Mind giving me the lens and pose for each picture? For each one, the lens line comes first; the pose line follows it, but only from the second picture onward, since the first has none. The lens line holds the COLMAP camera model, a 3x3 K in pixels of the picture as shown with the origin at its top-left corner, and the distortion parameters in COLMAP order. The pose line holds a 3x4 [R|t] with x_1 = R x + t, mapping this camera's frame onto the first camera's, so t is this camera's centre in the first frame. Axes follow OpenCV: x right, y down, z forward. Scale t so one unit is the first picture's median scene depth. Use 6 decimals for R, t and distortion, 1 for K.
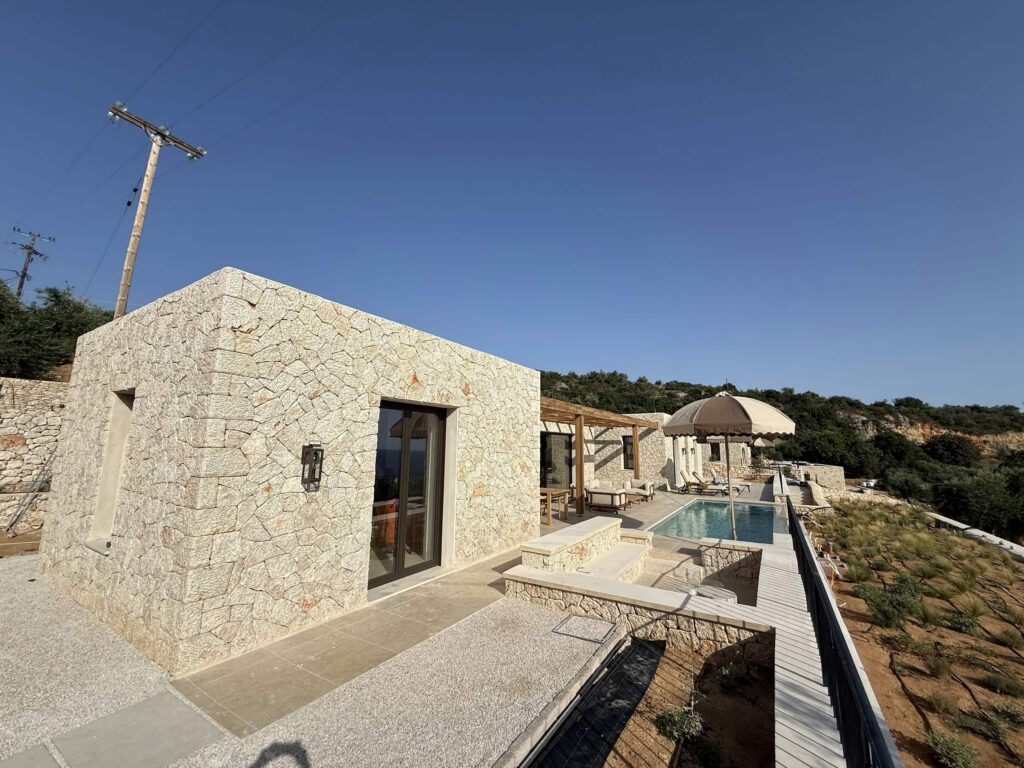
lens RADIAL K [[406.6, 0, 512.0], [0, 406.6, 384.0], [0, 0, 1]] dist [0.000880, 0.000167]
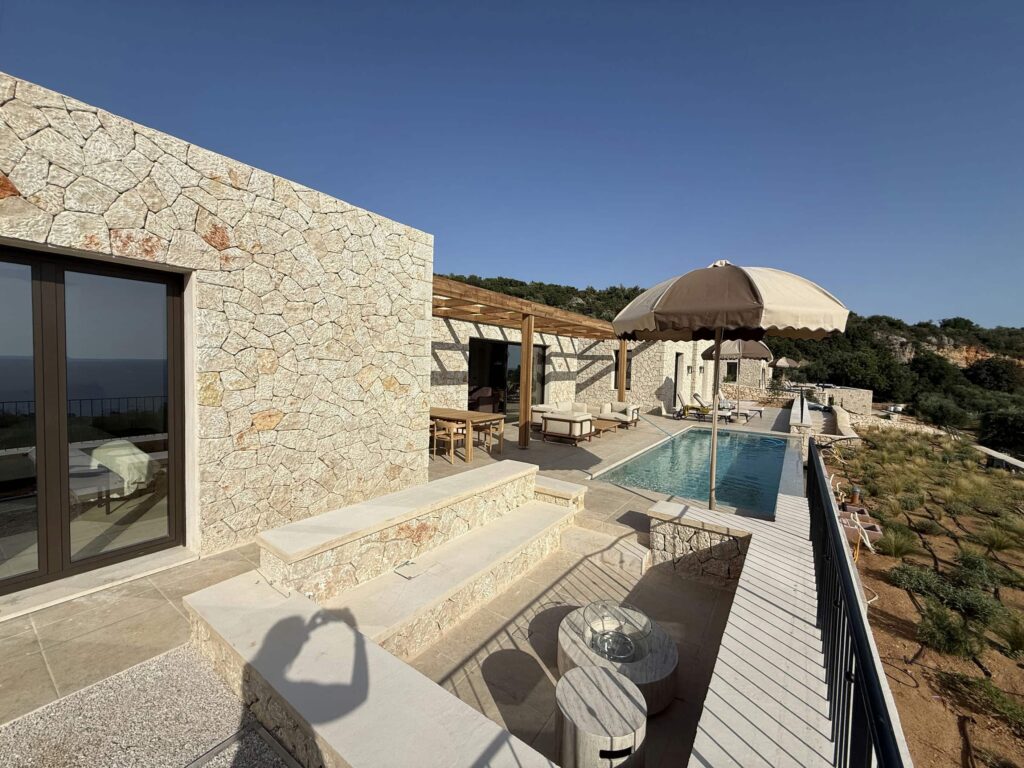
lens RADIAL K [[406.6, 0, 512.0], [0, 406.6, 384.0], [0, 0, 1]] dist [0.000880, 0.000167]
pose [[0.998769, 0.018218, -0.046146, 0.106063], [-0.008641, 0.979798, 0.199802, 0.032179], [0.048853, -0.199157, 0.978749, 0.164529]]
